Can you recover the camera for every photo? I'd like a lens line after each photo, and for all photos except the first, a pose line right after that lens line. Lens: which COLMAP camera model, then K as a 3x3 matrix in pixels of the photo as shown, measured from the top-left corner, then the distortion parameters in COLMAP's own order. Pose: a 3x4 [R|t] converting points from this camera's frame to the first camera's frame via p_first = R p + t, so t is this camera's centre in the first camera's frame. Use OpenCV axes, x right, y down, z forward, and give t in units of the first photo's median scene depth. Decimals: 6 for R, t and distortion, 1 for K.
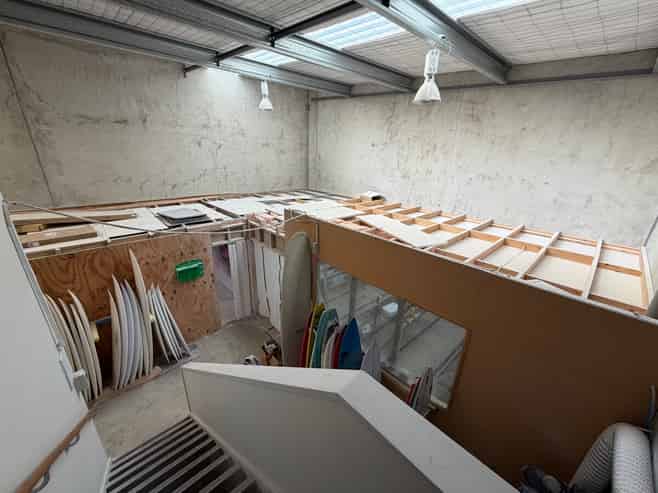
lens RADIAL K [[264.2, 0, 328.6], [0, 264.2, 243.0], [0, 0, 1]] dist [-0.001338, 0.000413]
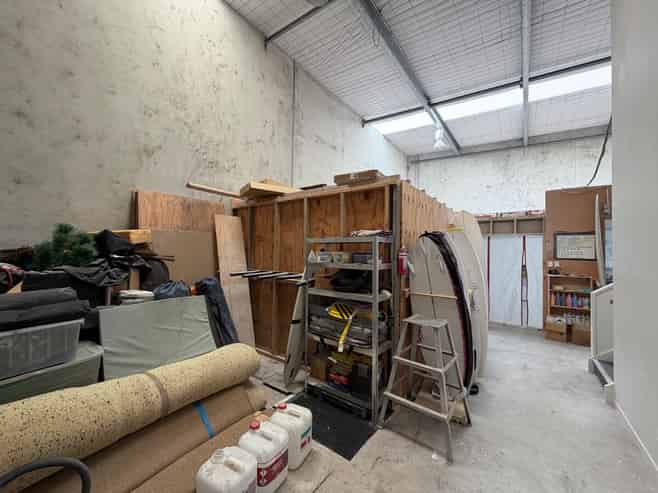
lens RADIAL K [[264.2, 0, 328.6], [0, 264.2, 243.0], [0, 0, 1]] dist [-0.001338, 0.000413]
pose [[0.981142, -0.003500, 0.193255, -0.972304], [0.072876, 0.932745, -0.353094, 0.317220], [-0.179022, 0.360519, 0.915411, 0.090268]]
